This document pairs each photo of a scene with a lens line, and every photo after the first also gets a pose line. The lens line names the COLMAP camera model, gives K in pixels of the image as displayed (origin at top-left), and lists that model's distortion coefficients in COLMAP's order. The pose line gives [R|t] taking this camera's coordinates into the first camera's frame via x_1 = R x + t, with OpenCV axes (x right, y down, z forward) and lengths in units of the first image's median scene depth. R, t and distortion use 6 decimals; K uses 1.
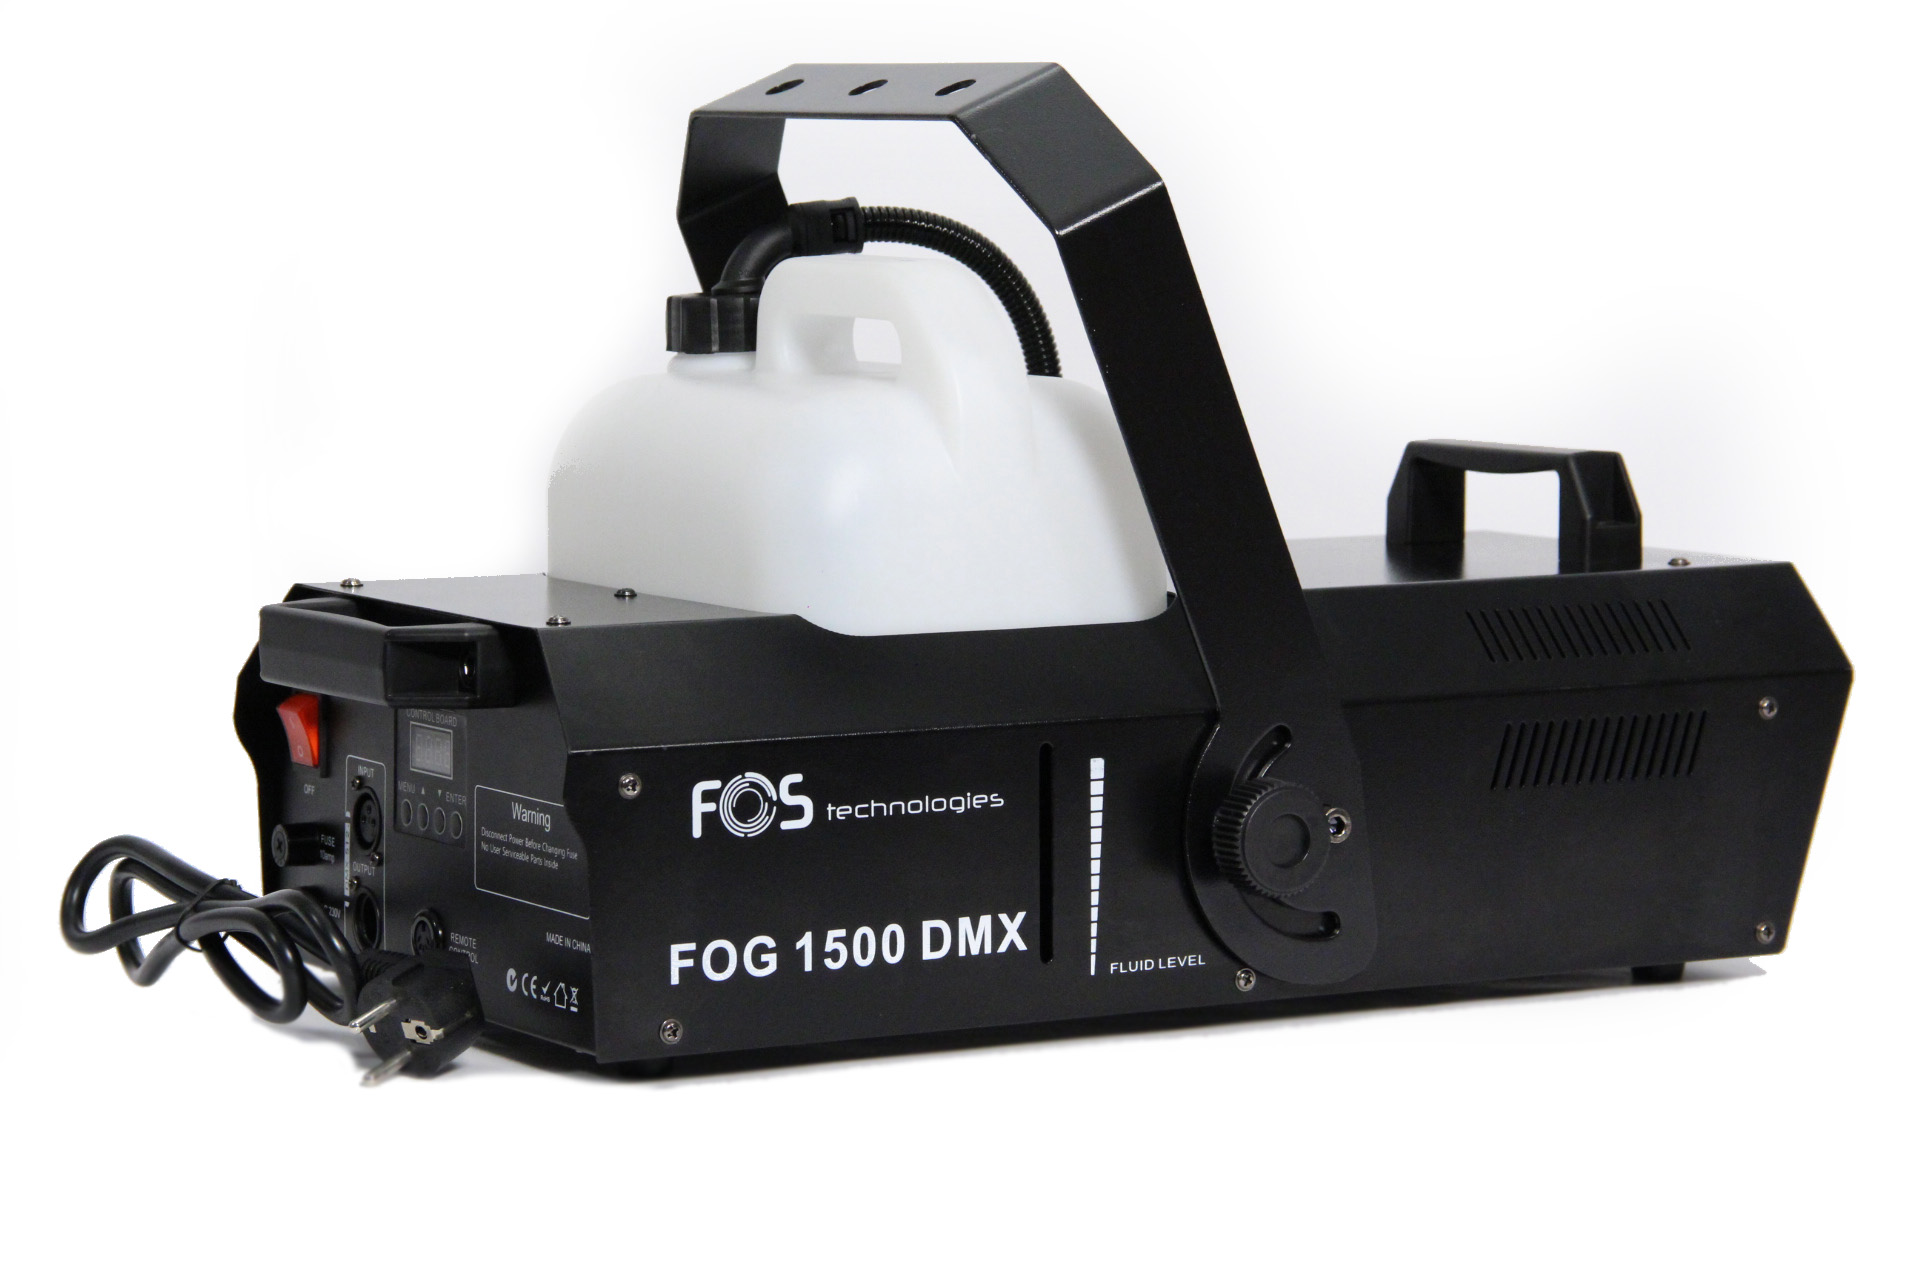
lens RADIAL K [[5790.1, 0, 960.0], [0, 5790.1, 640.0], [0, 0, 1]] dist [0.040593, 0.366153]
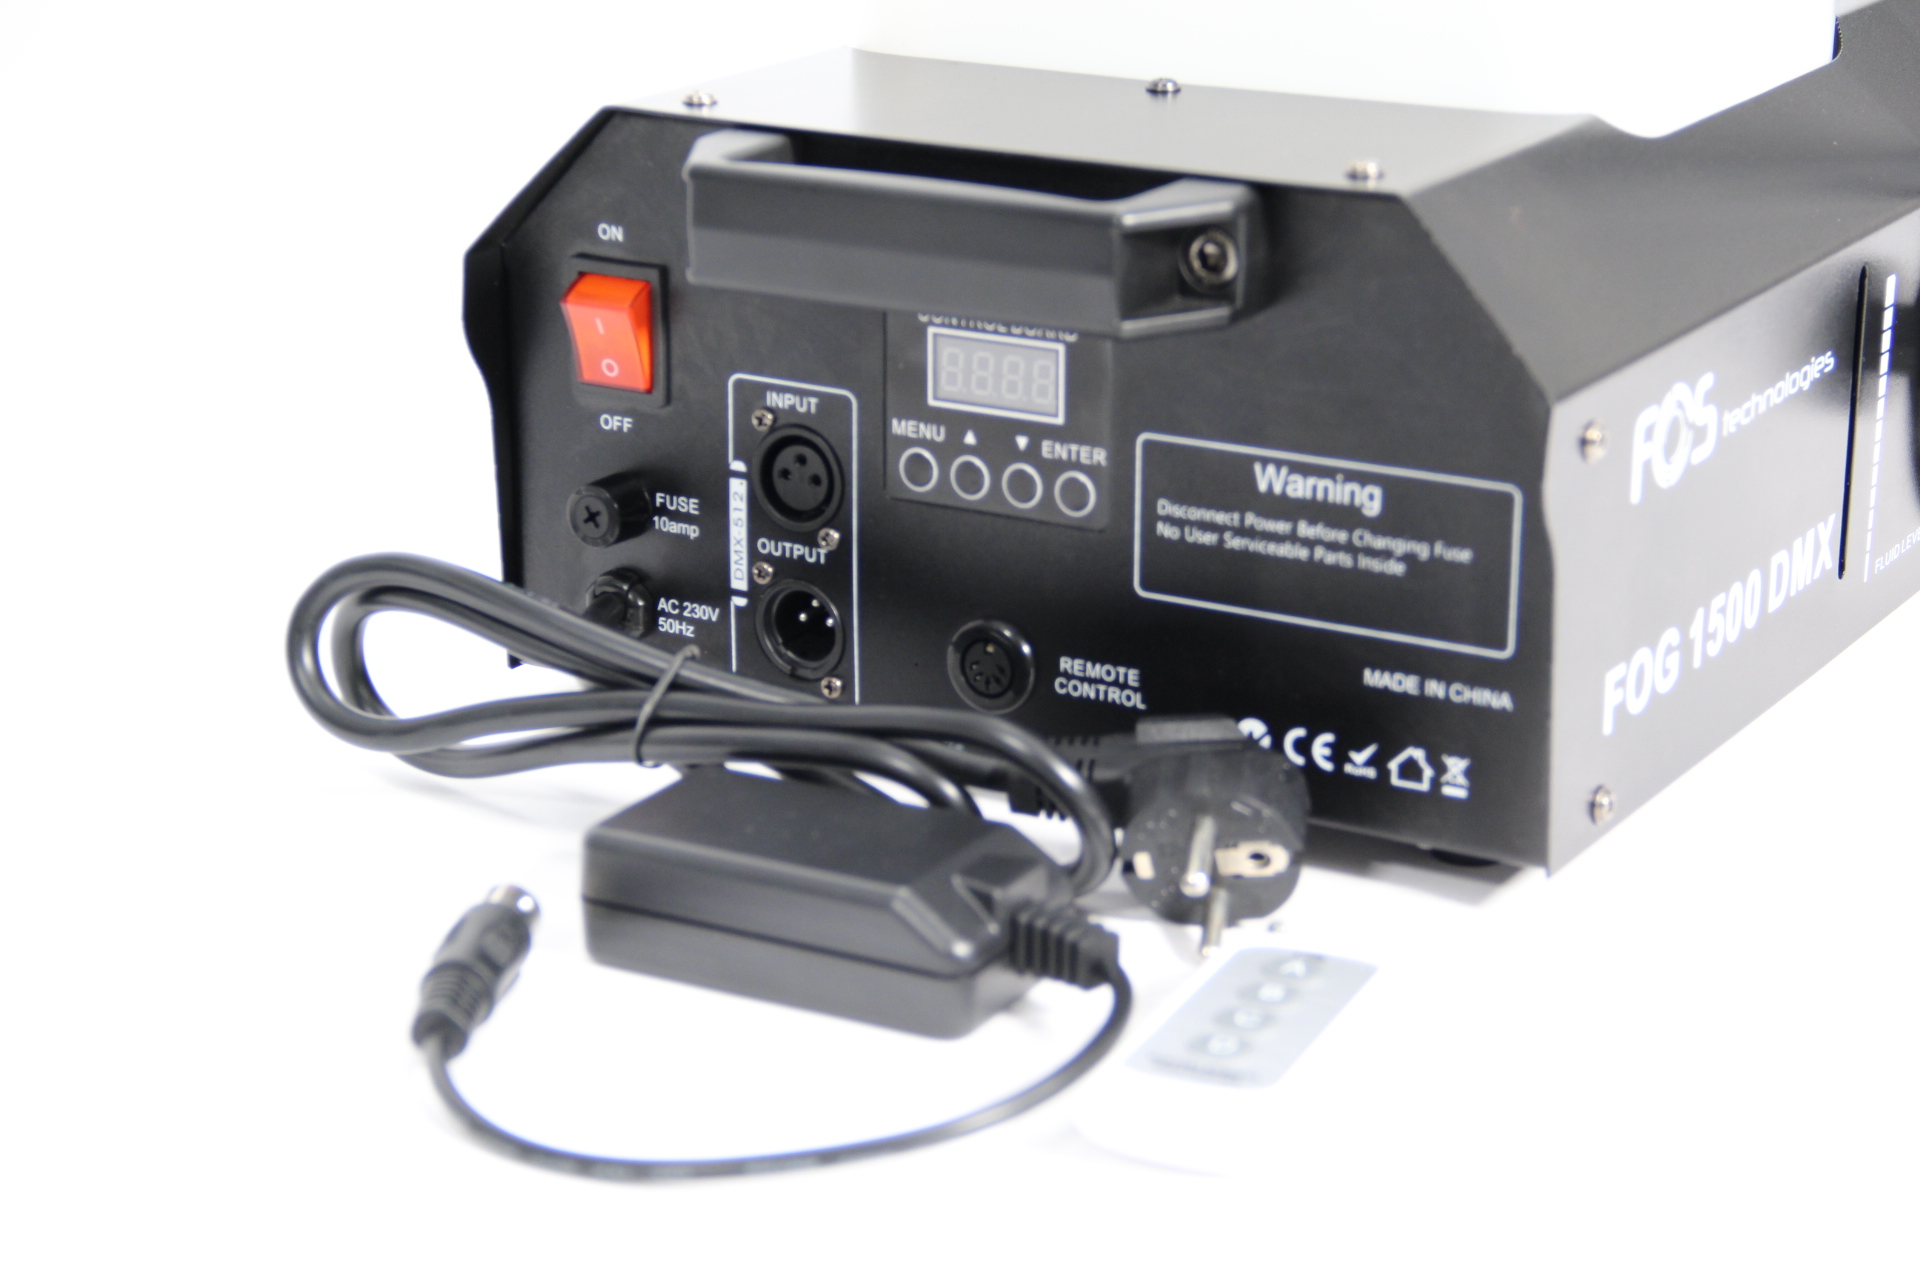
lens RADIAL K [[3912.4, 0, 960.0], [0, 3912.4, 640.0], [0, 0, 1]] dist [0.207070, 0.001478]
pose [[0.881237, -0.147815, 0.448969, -0.293119], [0.048926, 0.973268, 0.224399, -0.049182], [-0.470136, -0.175782, 0.864912, 0.635230]]
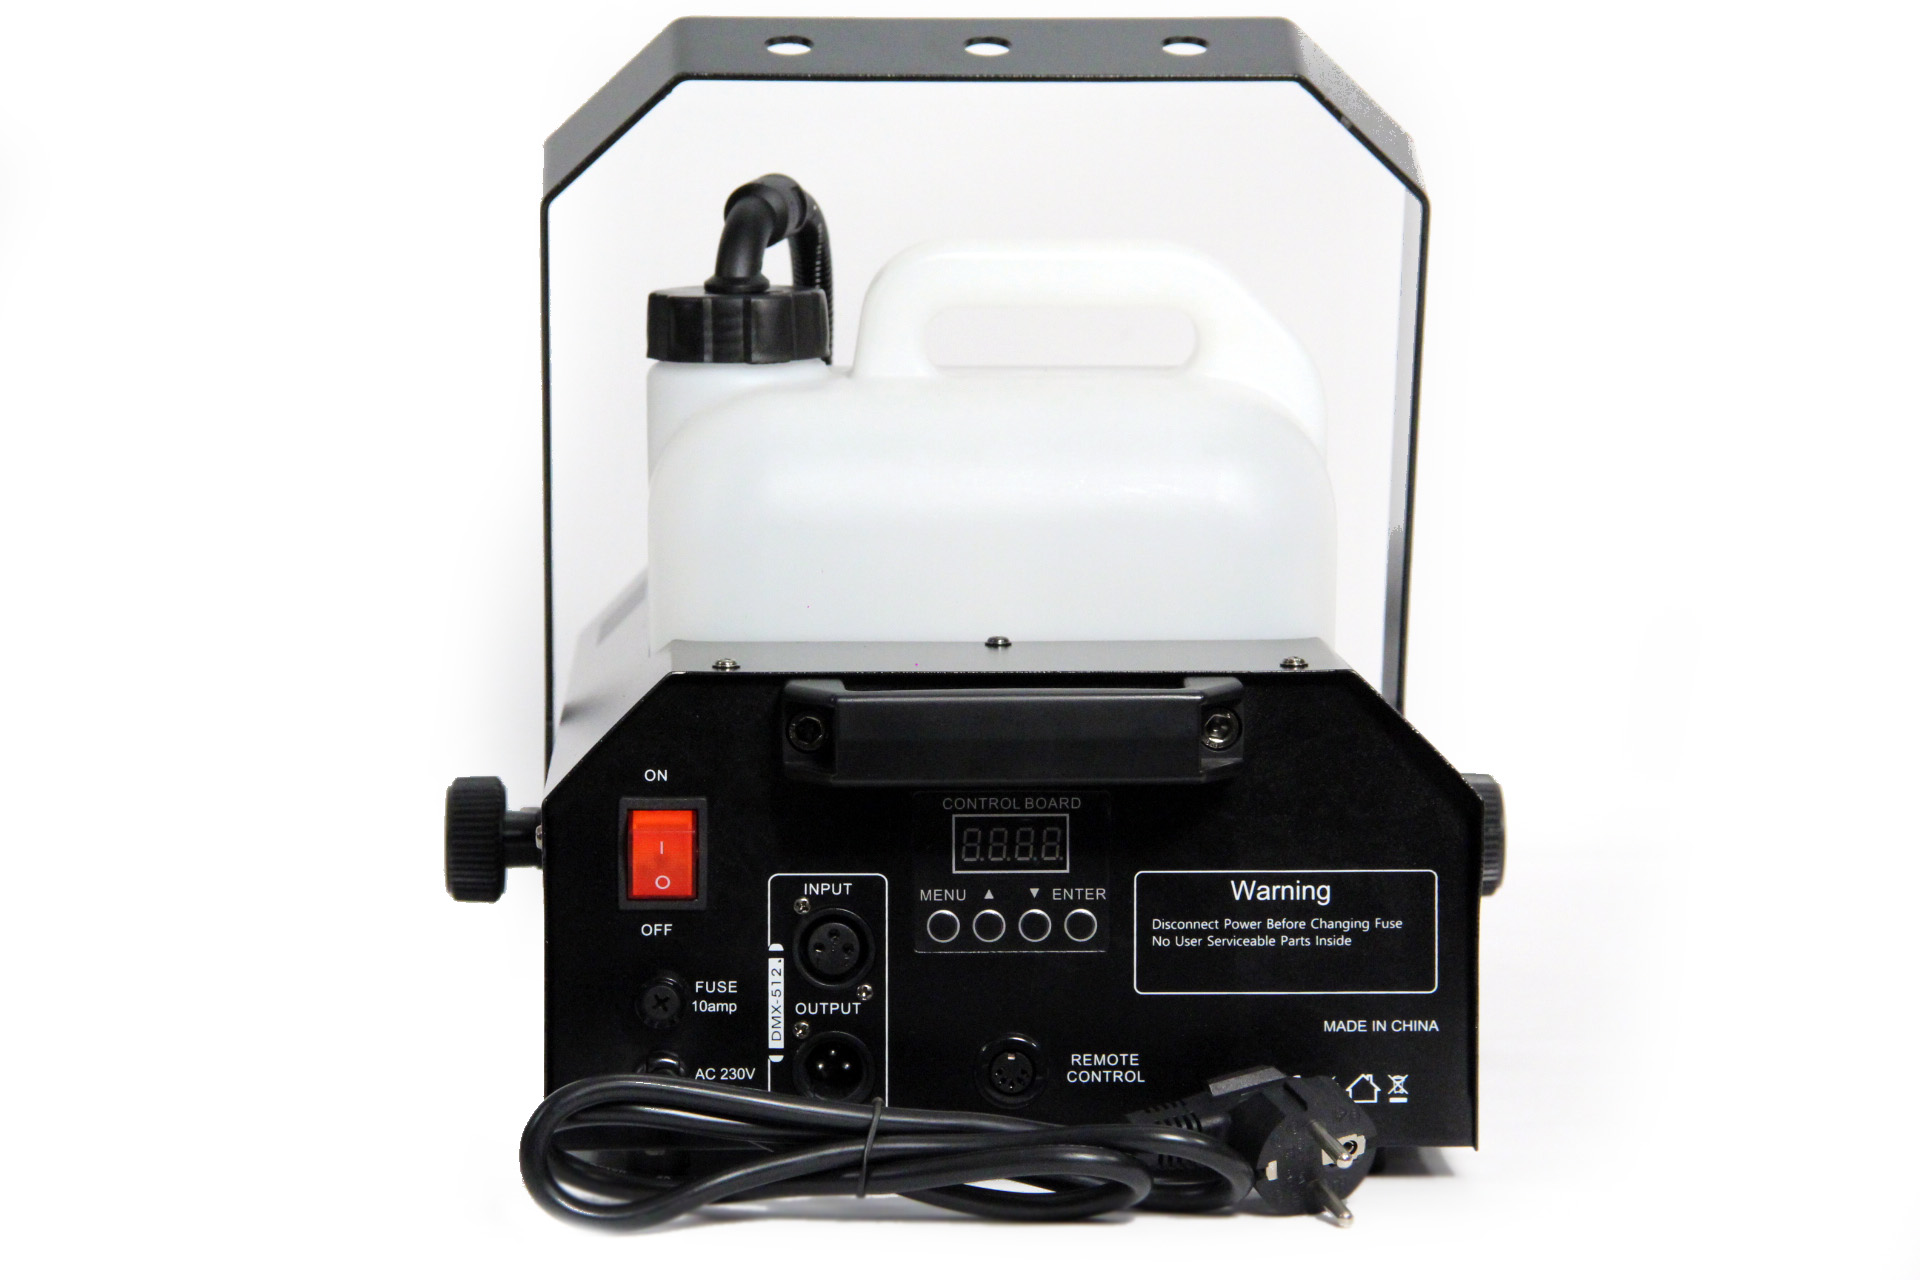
lens RADIAL K [[6937.4, 0, 960.0], [0, 6937.4, 640.0], [0, 0, 1]] dist [0.753982, 0.606616]
pose [[0.459482, -0.080458, 0.884535, -0.990734], [0.082966, 0.995422, 0.047447, -0.059130], [-0.884304, 0.051585, 0.464054, 0.544788]]
